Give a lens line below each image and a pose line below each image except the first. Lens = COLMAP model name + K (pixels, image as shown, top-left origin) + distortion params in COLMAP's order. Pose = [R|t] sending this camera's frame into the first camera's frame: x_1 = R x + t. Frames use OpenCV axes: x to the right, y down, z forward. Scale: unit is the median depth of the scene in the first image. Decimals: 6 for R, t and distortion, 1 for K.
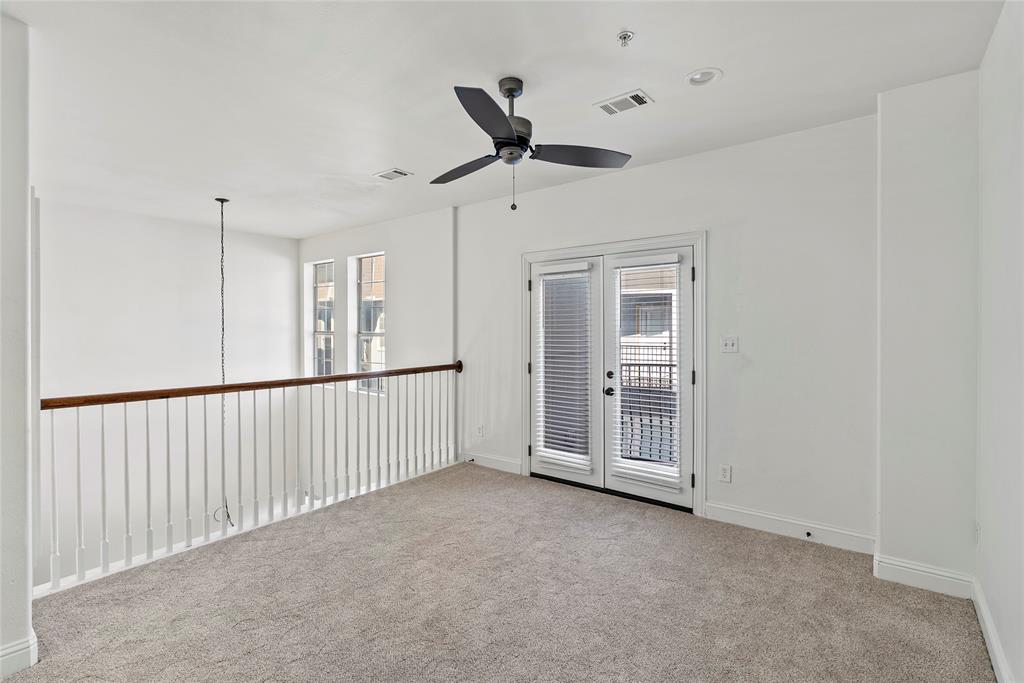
lens RADIAL K [[489.5, 0, 508.7], [0, 489.5, 327.2], [0, 0, 1]] dist [-0.001123, 0.000247]
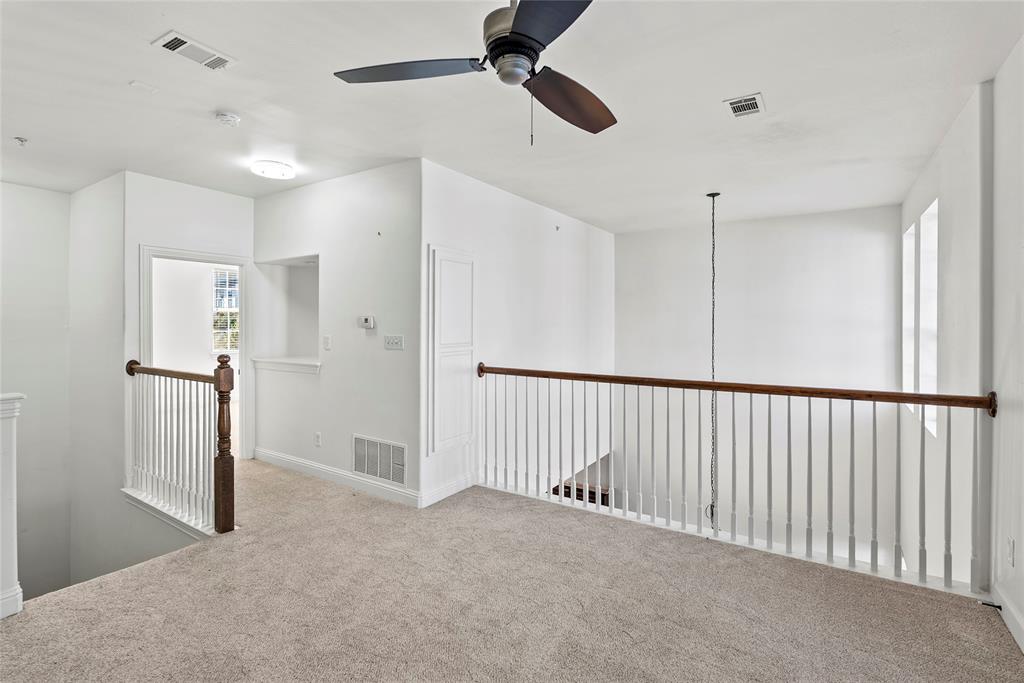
lens RADIAL K [[489.5, 0, 508.7], [0, 489.5, 327.2], [0, 0, 1]] dist [-0.001123, 0.000247]
pose [[0.070418, 0.006155, -0.997499, 0.420487], [-0.002956, 0.999978, 0.005962, 0.002792], [0.997513, 0.002529, 0.070435, 0.587811]]
